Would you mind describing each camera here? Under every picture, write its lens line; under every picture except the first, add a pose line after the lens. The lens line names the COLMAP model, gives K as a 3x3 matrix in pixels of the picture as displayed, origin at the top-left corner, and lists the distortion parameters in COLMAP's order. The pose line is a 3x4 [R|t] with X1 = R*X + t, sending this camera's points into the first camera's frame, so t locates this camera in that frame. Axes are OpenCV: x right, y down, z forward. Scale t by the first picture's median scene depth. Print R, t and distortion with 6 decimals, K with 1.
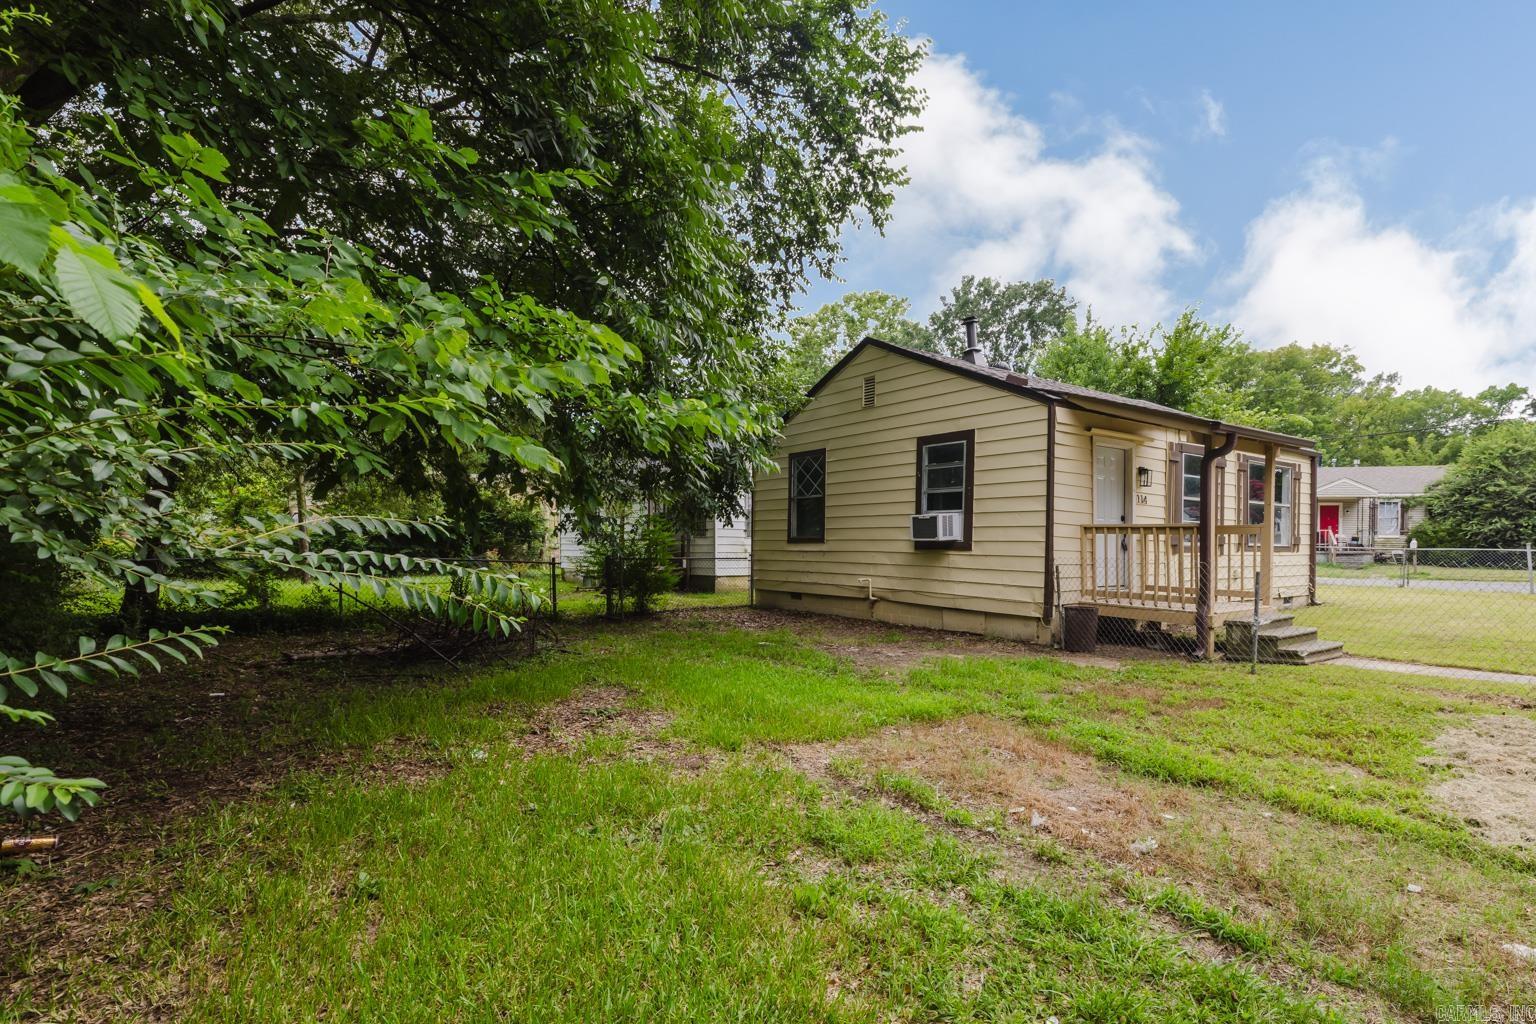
lens RADIAL K [[769.7, 0, 770.6], [0, 769.7, 554.2], [0, 0, 1]] dist [-0.001480, -0.000147]
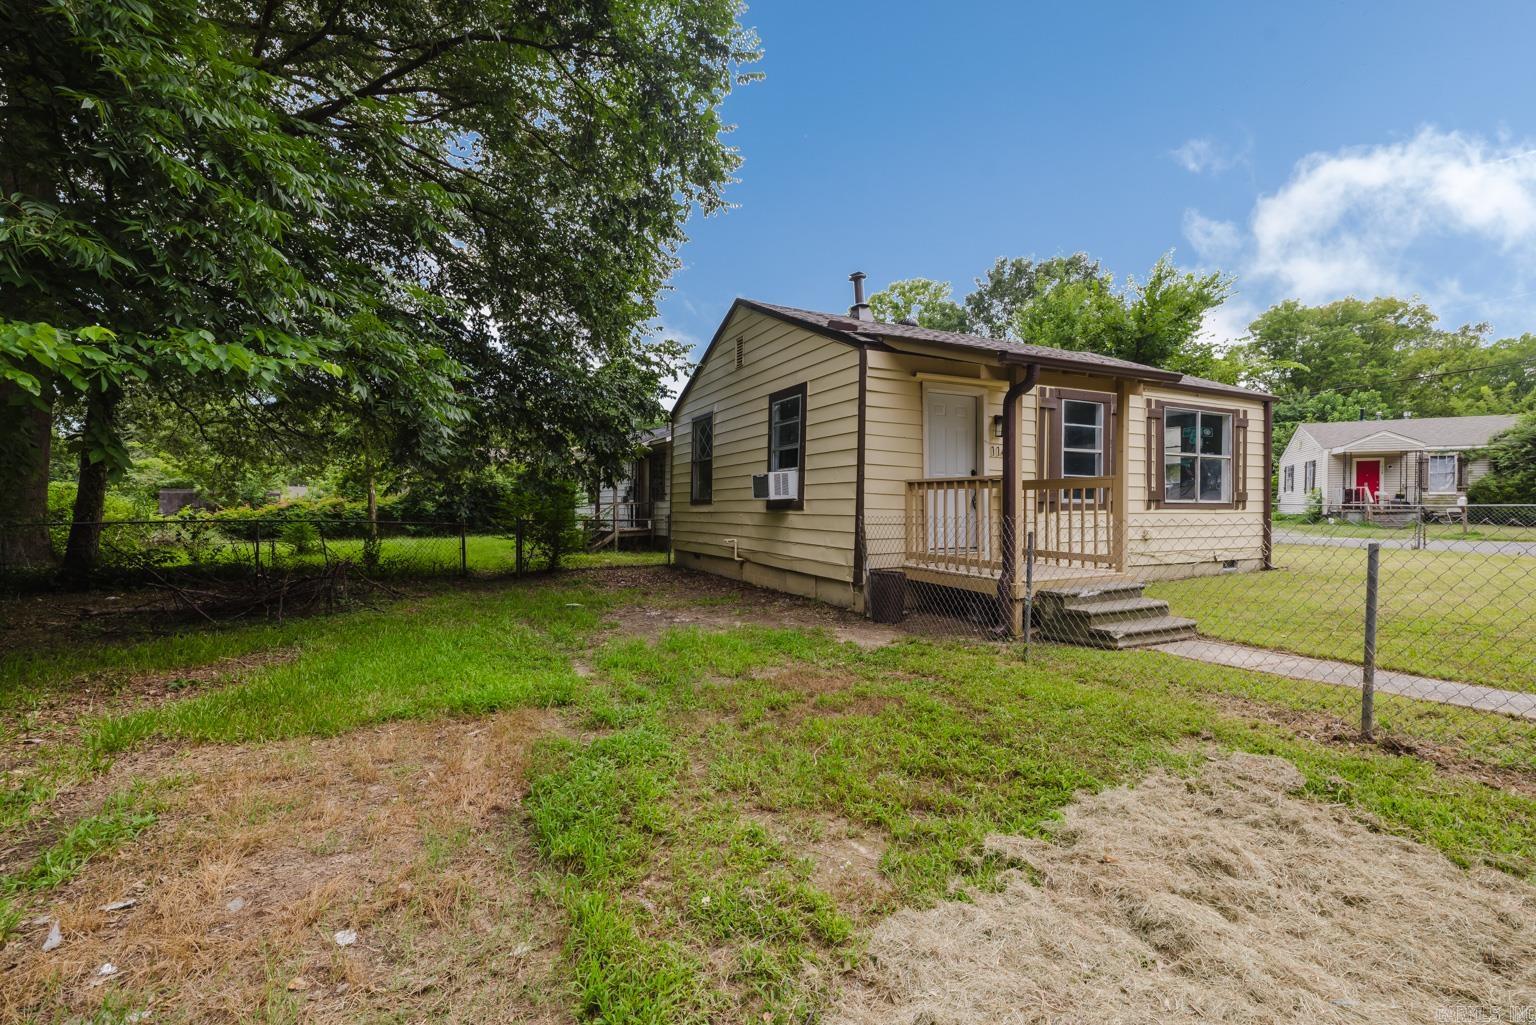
lens RADIAL K [[636.8, 0, 768.0], [0, 636.8, 512.5], [0, 0, 1]] dist [0.000007, 0.000058]
pose [[0.980892, -0.007114, -0.194423, 0.343338], [0.005572, 0.999949, -0.008477, 0.004531], [0.194474, 0.007232, 0.980881, 0.207862]]
